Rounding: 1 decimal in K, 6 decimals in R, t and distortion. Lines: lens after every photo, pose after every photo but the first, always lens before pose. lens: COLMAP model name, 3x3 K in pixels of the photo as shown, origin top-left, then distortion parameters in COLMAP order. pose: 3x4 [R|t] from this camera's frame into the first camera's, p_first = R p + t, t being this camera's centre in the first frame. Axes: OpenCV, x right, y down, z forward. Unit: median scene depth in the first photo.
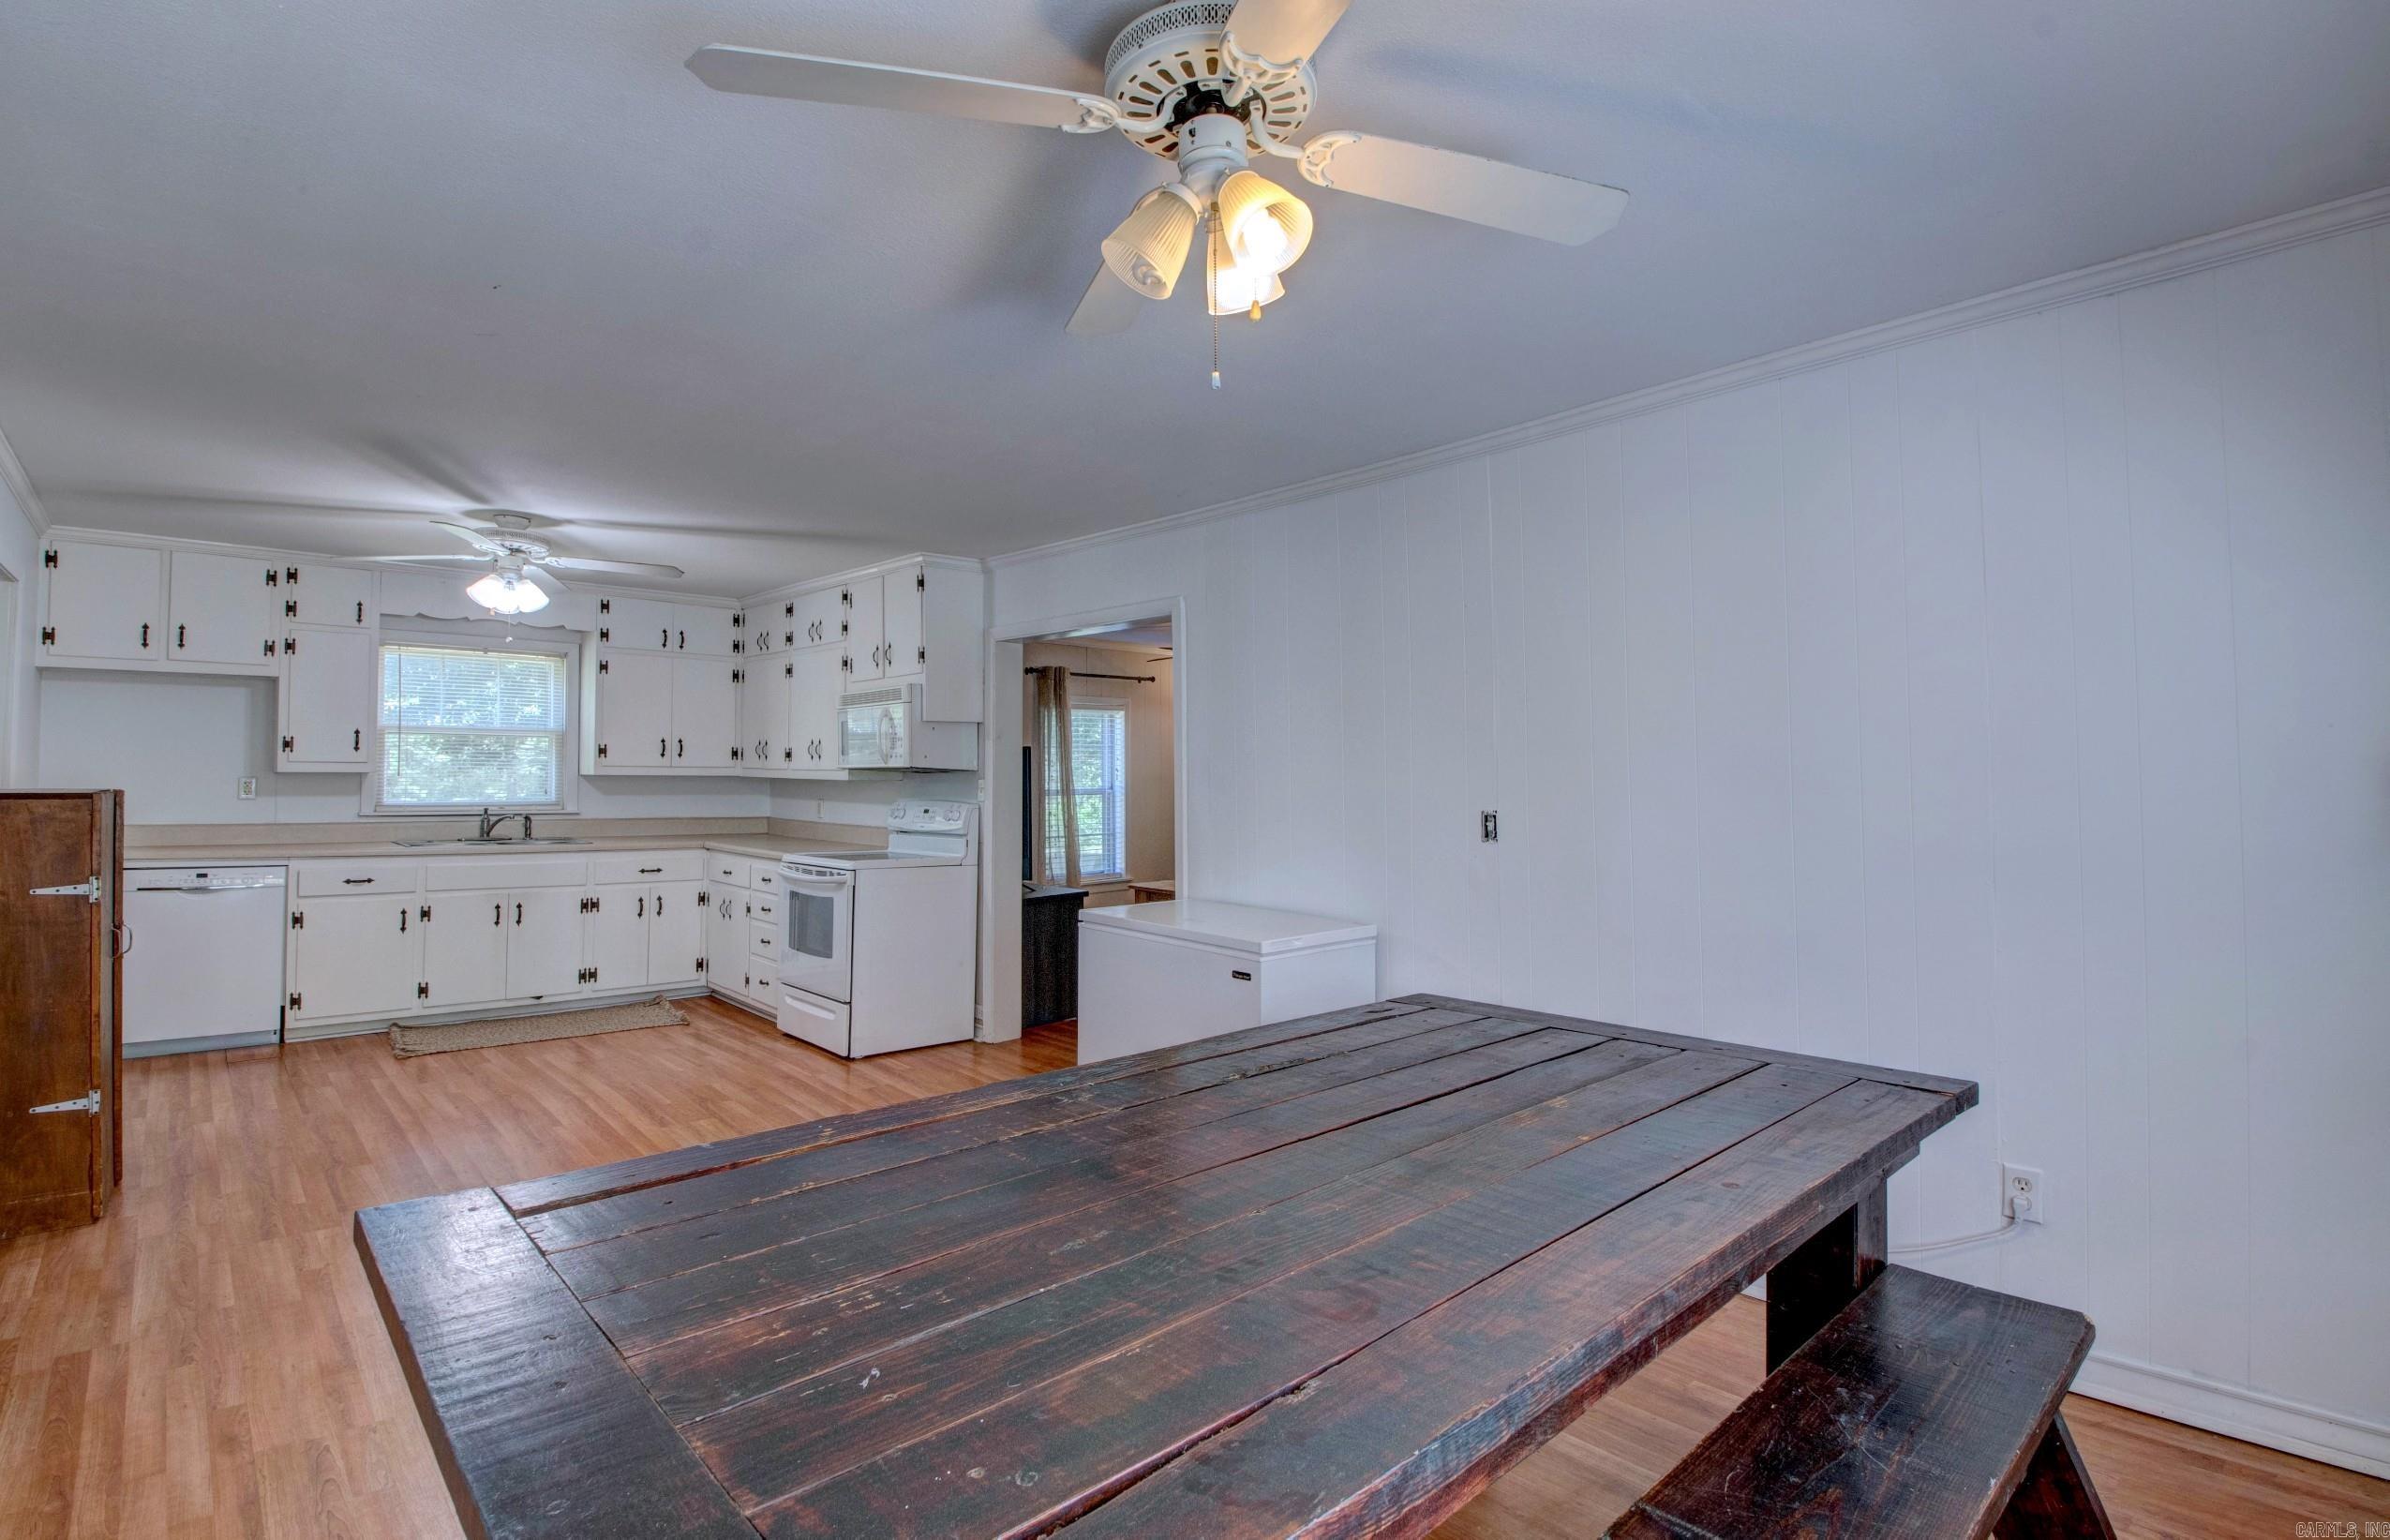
lens RADIAL K [[1116.5, 0, 1326.1], [0, 1116.5, 759.1], [0, 0, 1]] dist [-0.000195, -0.013500]
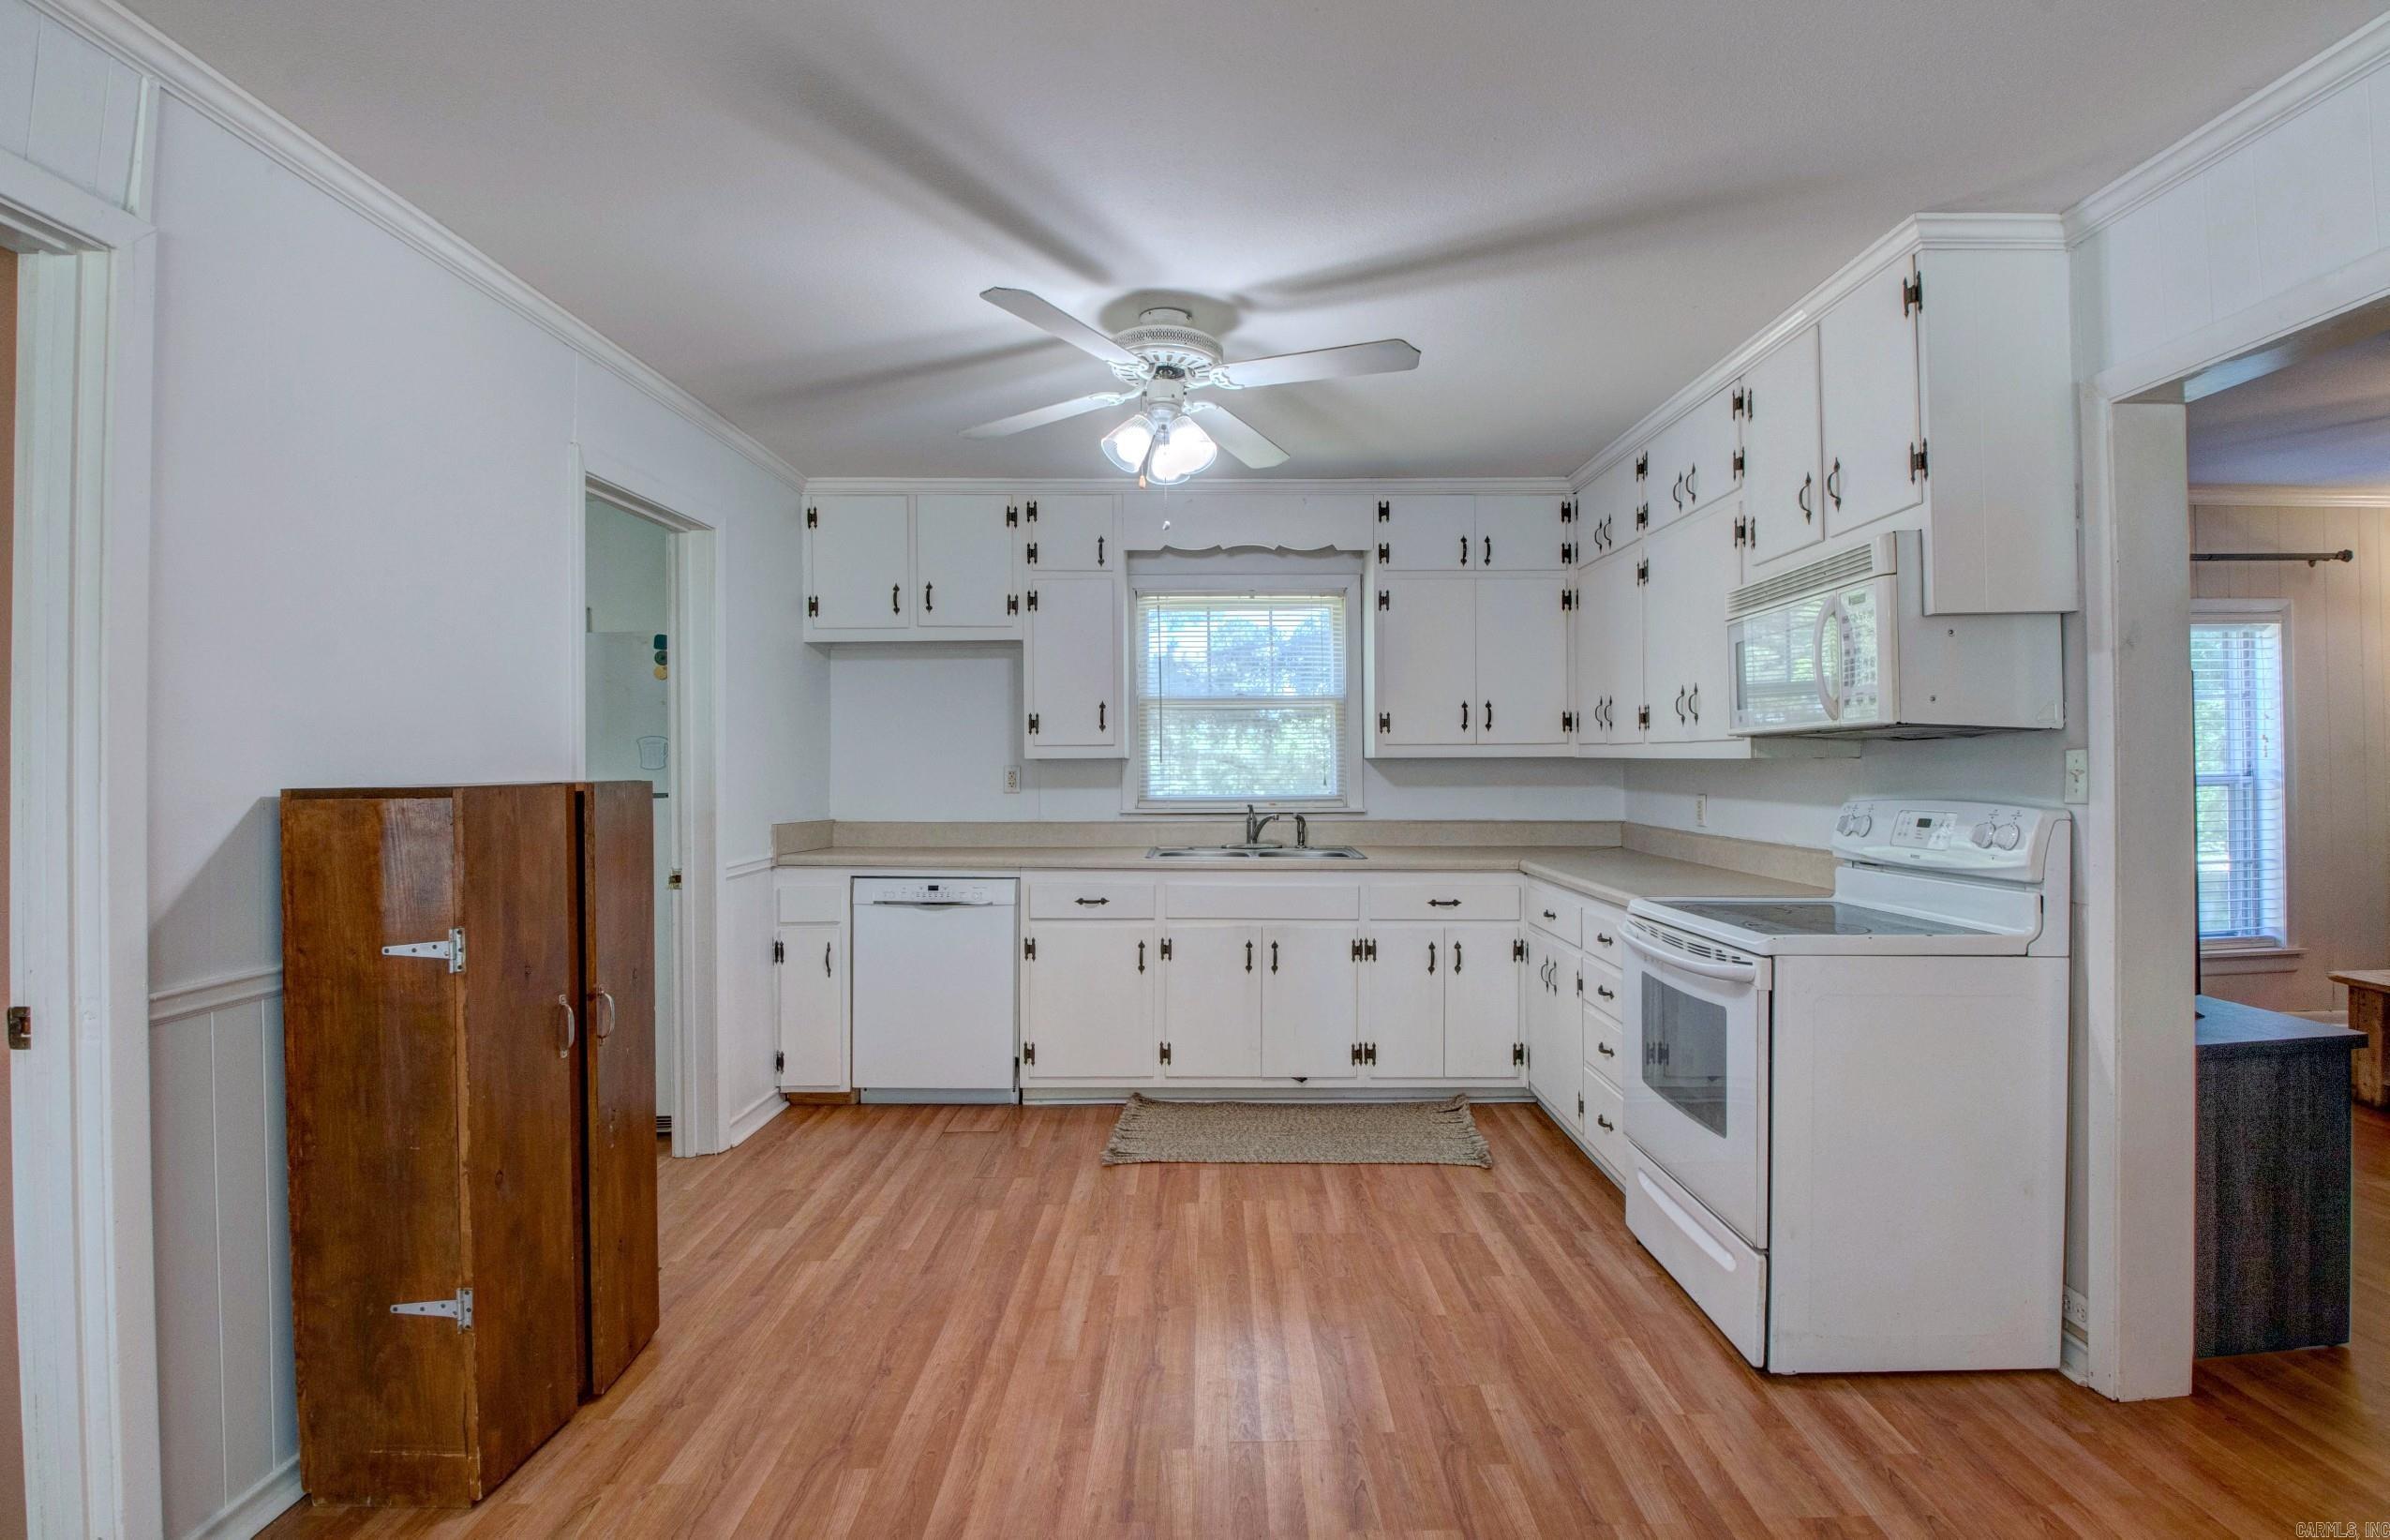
lens RADIAL K [[1203.8, 0, 1207.0], [0, 1203.8, 769.1], [0, 0, 1]] dist [0.032106, -0.044778]
pose [[0.680465, -0.010006, -0.732712, -0.198960], [0.024059, 0.999673, 0.008692, 0.013533], [0.732386, -0.023543, 0.680483, 0.456680]]
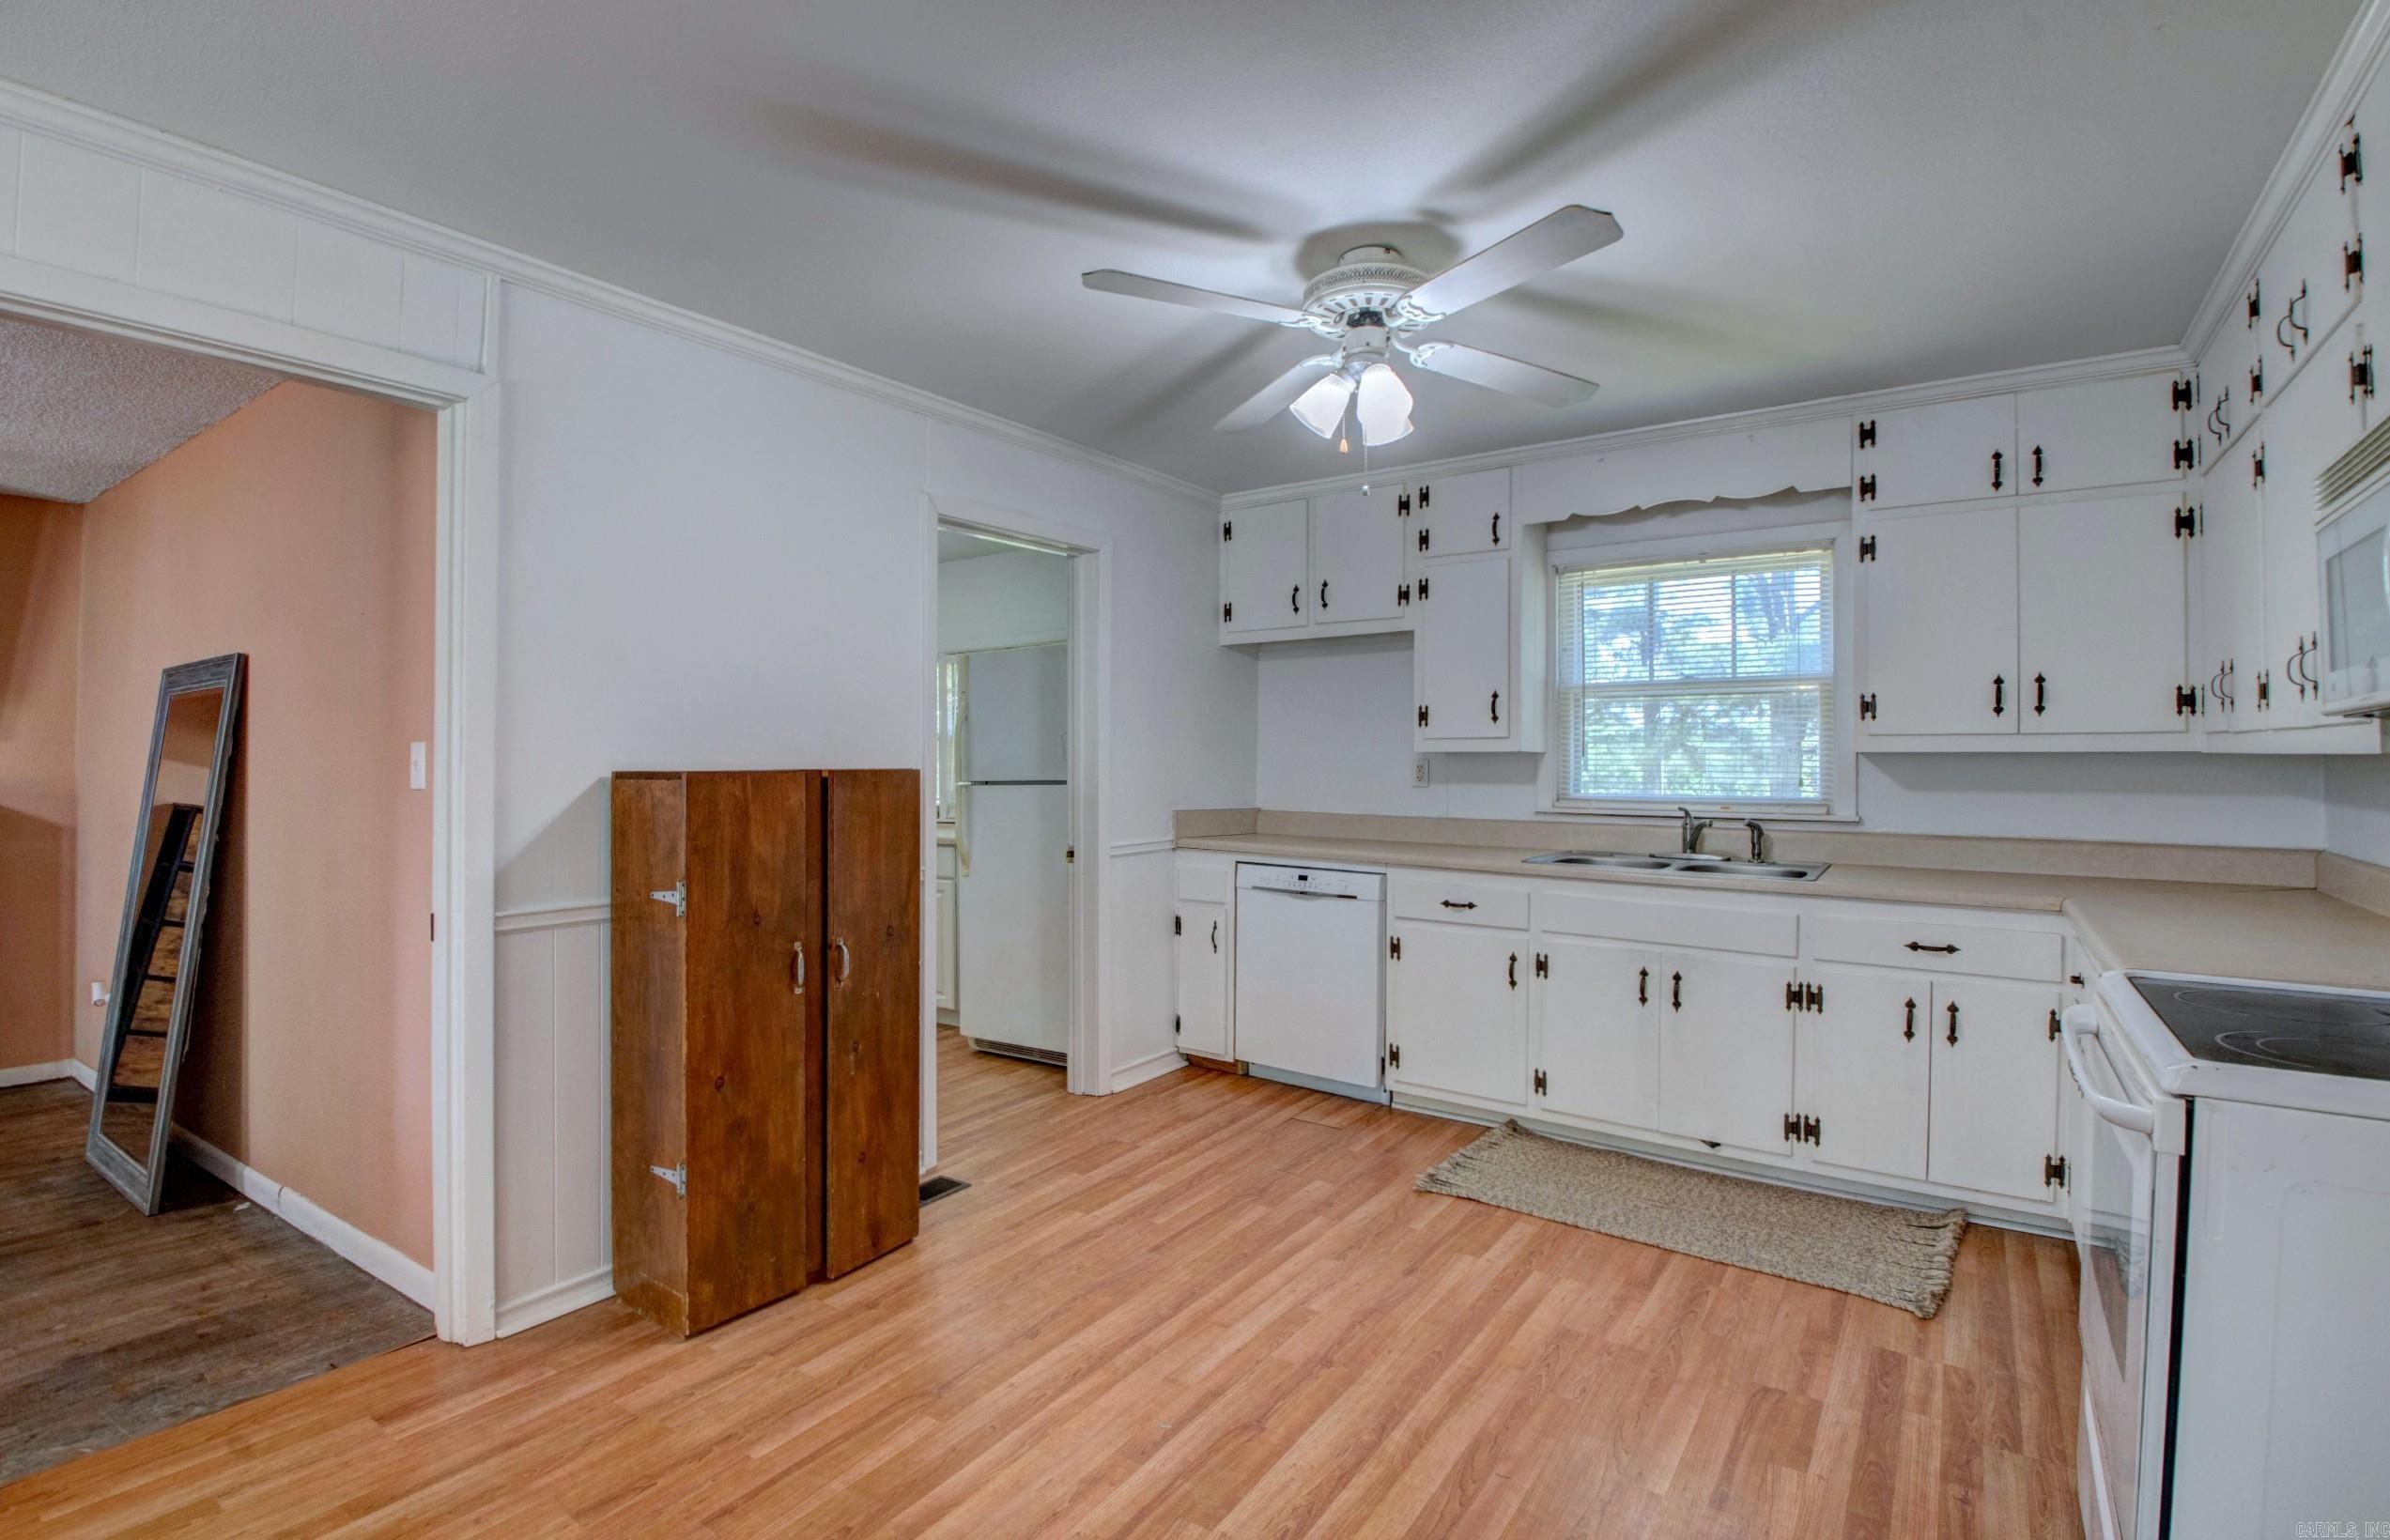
lens RADIAL K [[1098.1, 0, 1142.8], [0, 1098.1, 761.1], [0, 0, 1]] dist [0.022254, -0.033936]
pose [[0.100662, -0.007846, -0.994890, -0.178855], [0.016316, 0.999847, -0.006235, 0.017928], [0.994787, -0.015605, 0.100775, 0.665870]]
